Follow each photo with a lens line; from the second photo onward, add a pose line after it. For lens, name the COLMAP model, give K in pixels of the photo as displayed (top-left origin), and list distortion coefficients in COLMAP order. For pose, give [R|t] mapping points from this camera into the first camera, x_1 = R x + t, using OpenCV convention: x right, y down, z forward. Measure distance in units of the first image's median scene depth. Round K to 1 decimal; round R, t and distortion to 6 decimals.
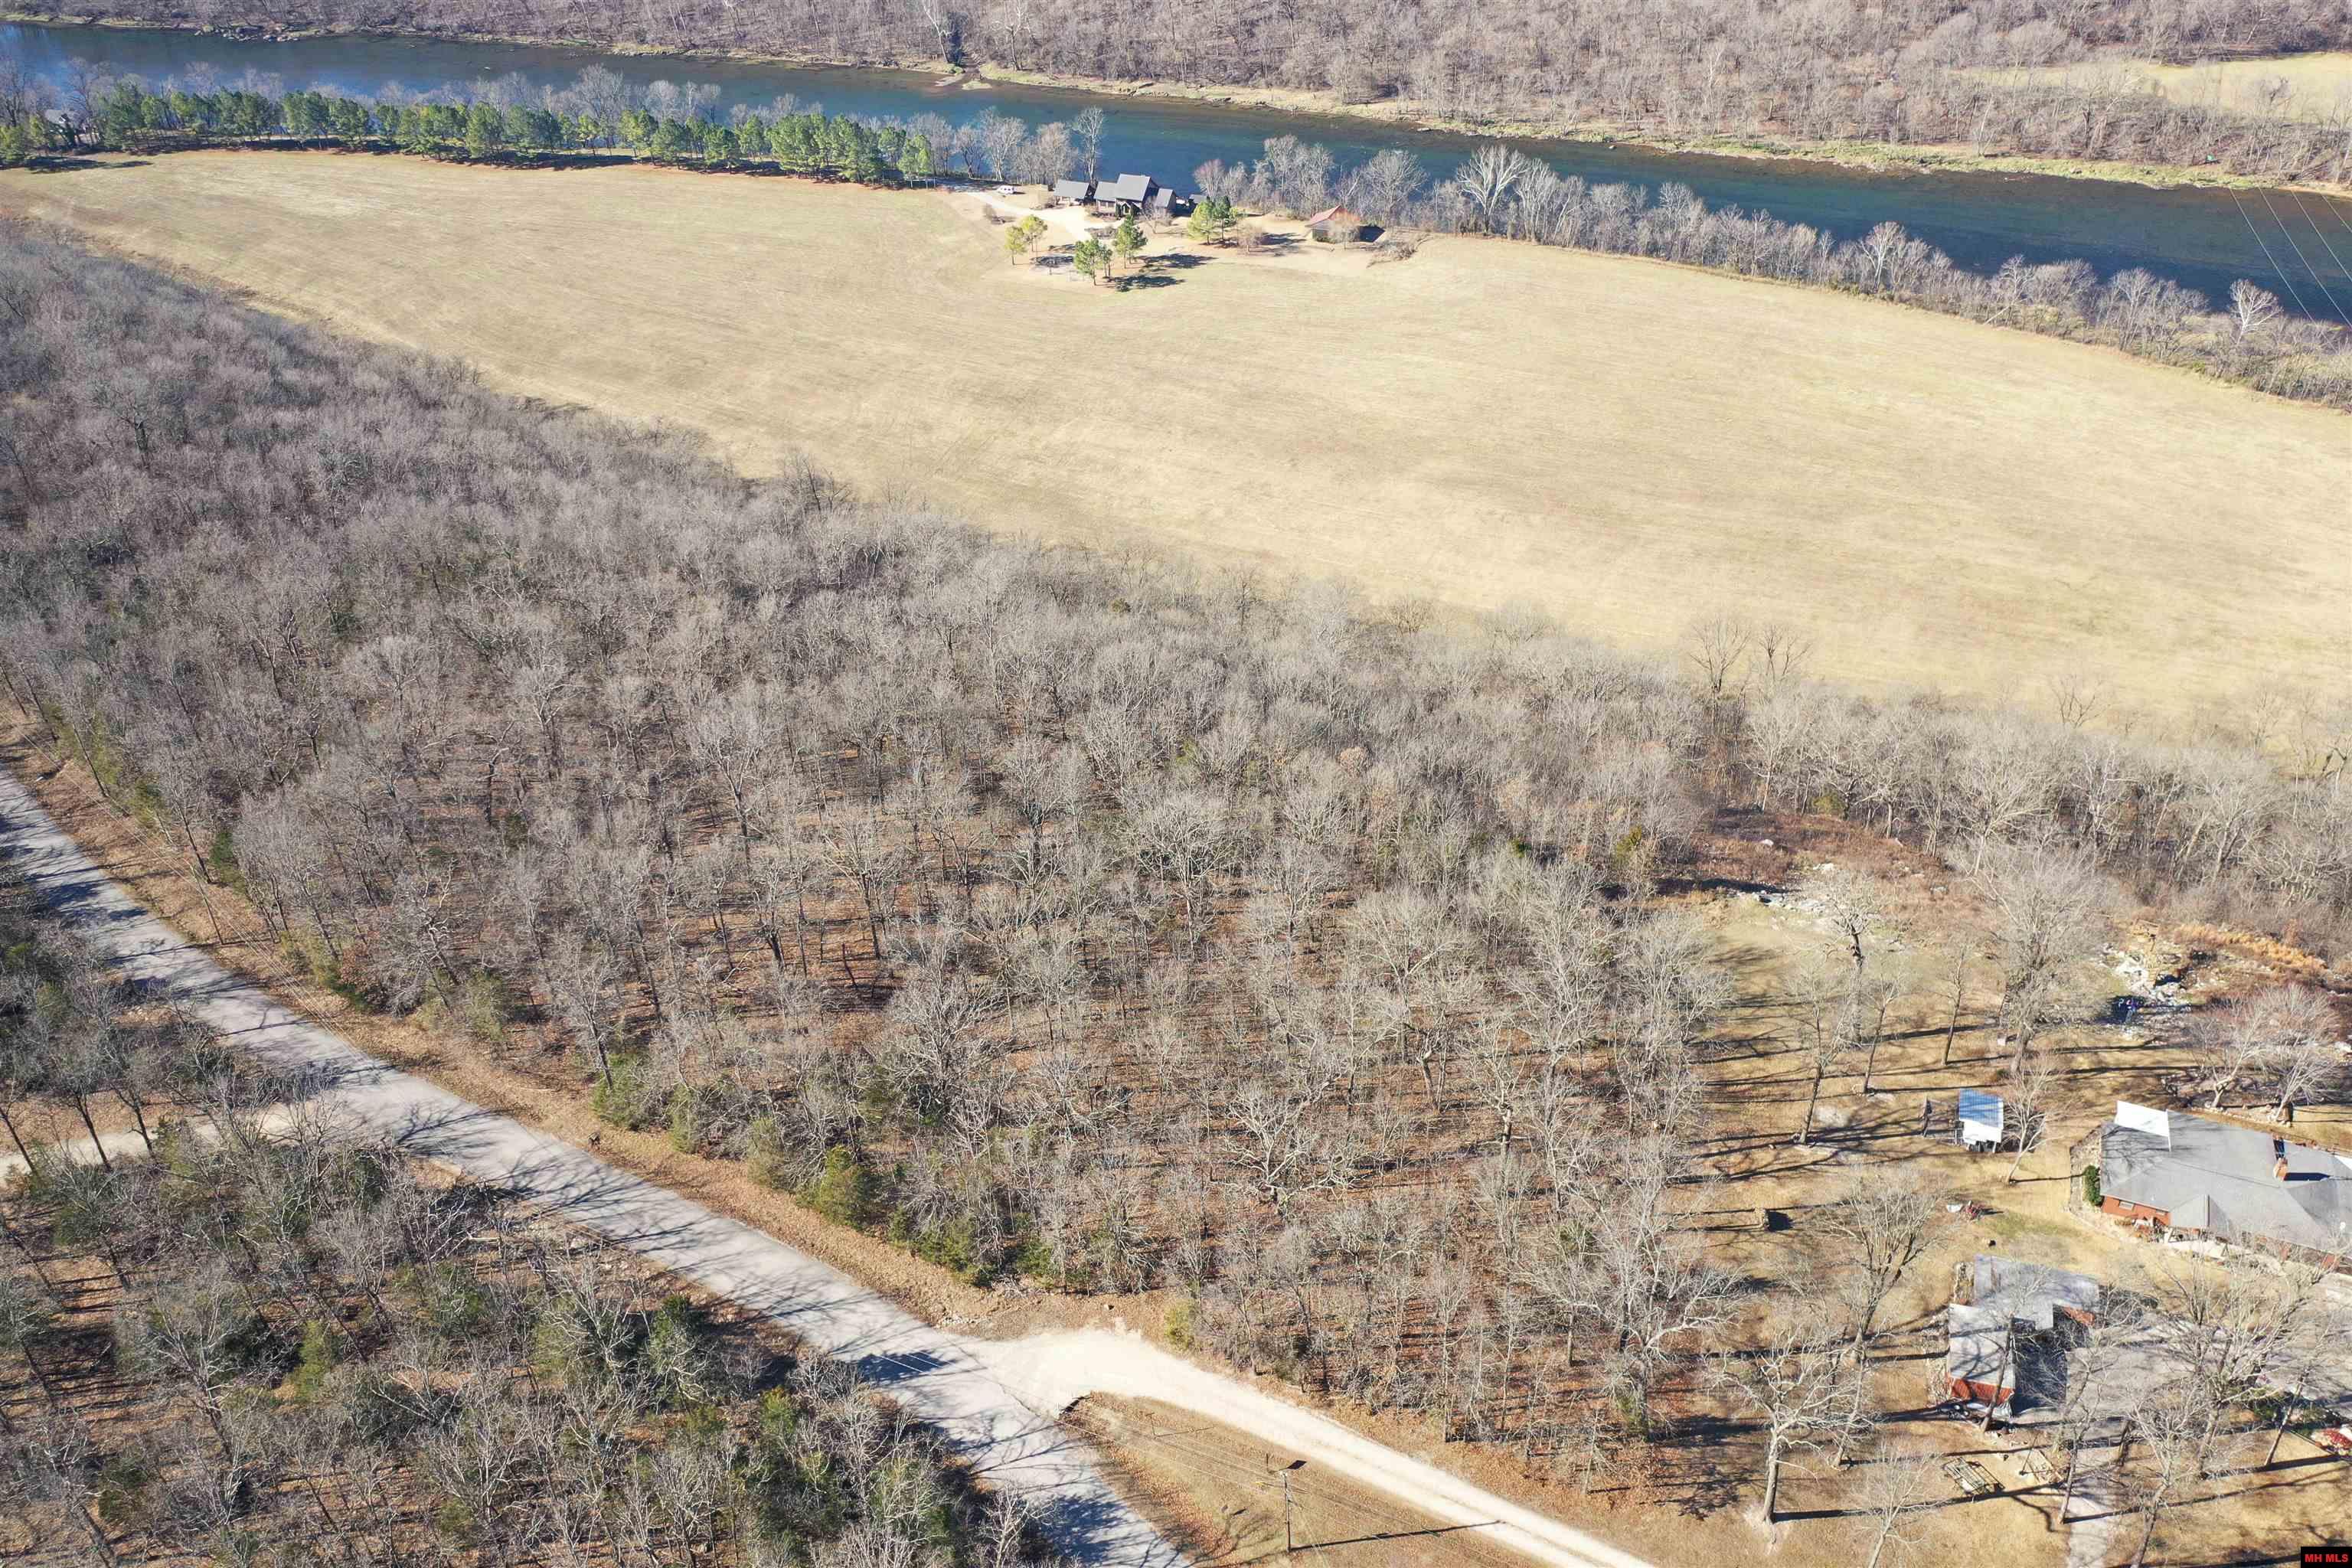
lens RADIAL K [[1850.6, 0, 1176.0], [0, 1850.6, 784.0], [0, 0, 1]] dist [0.010265, -0.002784]
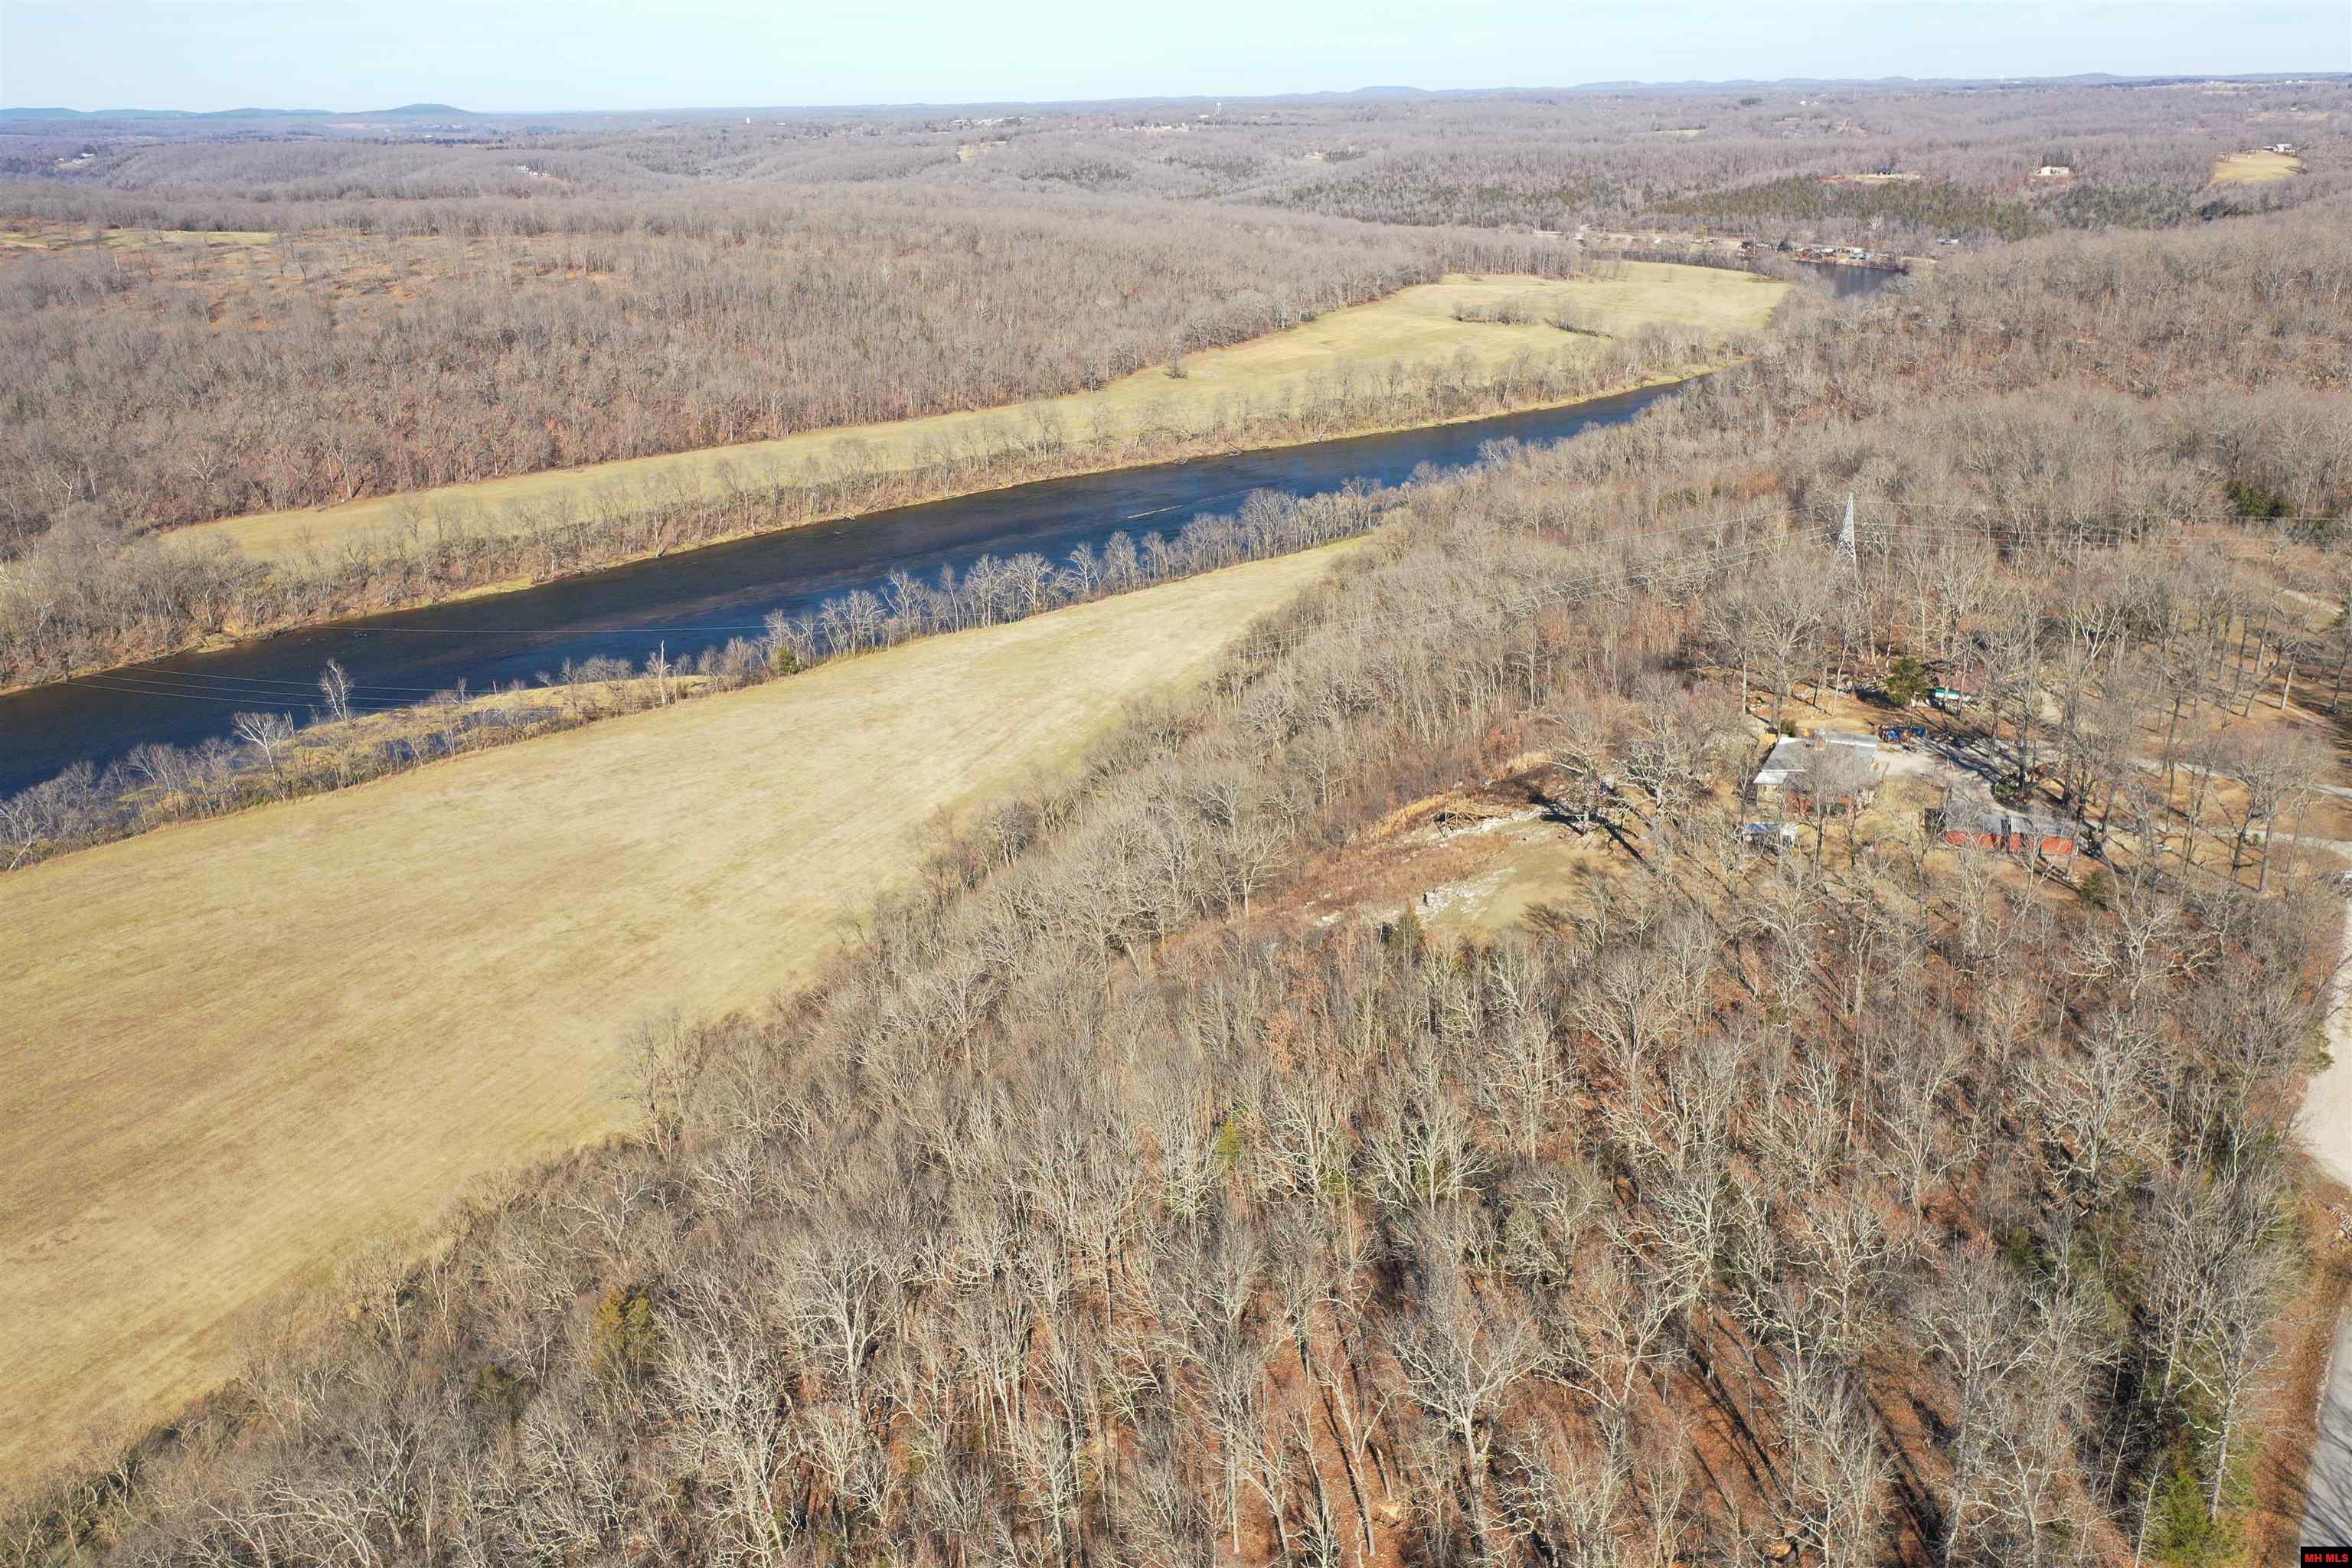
lens RADIAL K [[1860.6, 0, 1176.0], [0, 1860.6, 784.0], [0, 0, 1]] dist [0.009100, -0.004366]
pose [[0.073067, -0.320250, 0.944511, -0.279555], [0.601098, 0.769844, 0.214526, -0.128241], [-0.795828, 0.552069, 0.248752, 0.312846]]
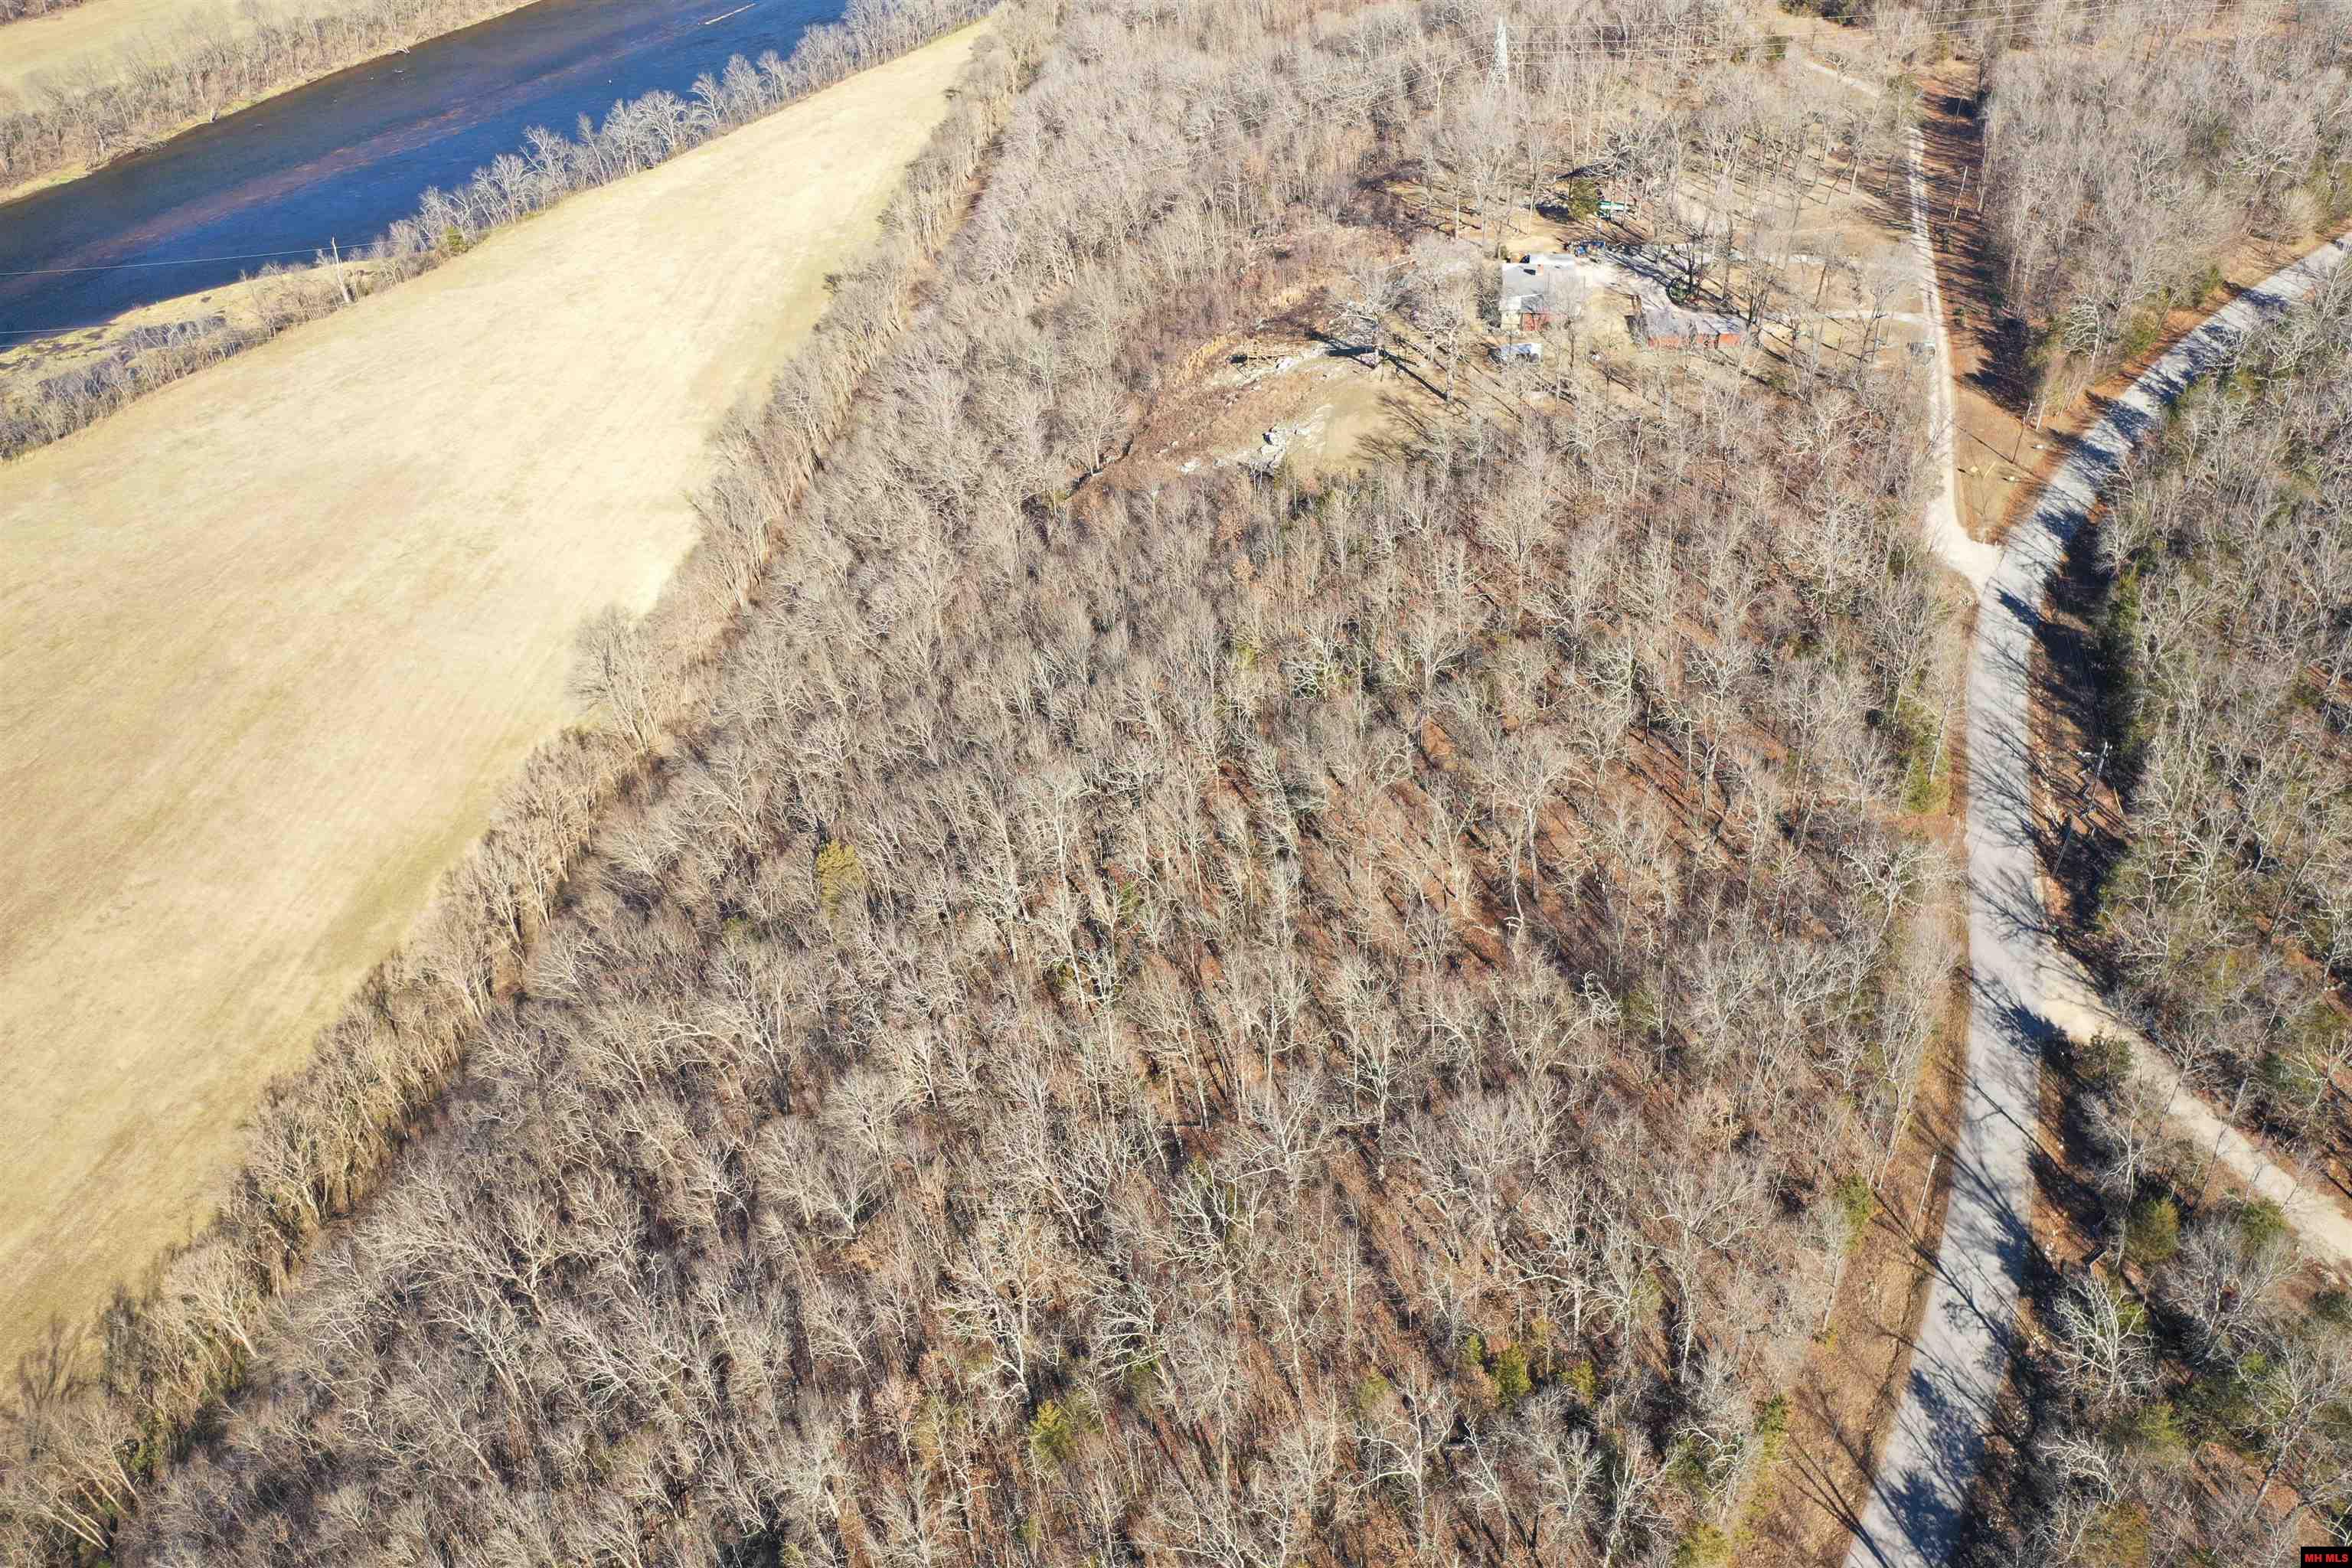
lens RADIAL K [[1850.6, 0, 1176.0], [0, 1850.6, 784.0], [0, 0, 1]] dist [0.010265, -0.002784]
pose [[-0.218091, -0.567203, 0.794177, -0.362697], [0.605171, 0.559820, 0.566012, -0.252660], [-0.765640, 0.604055, 0.221163, 0.352168]]
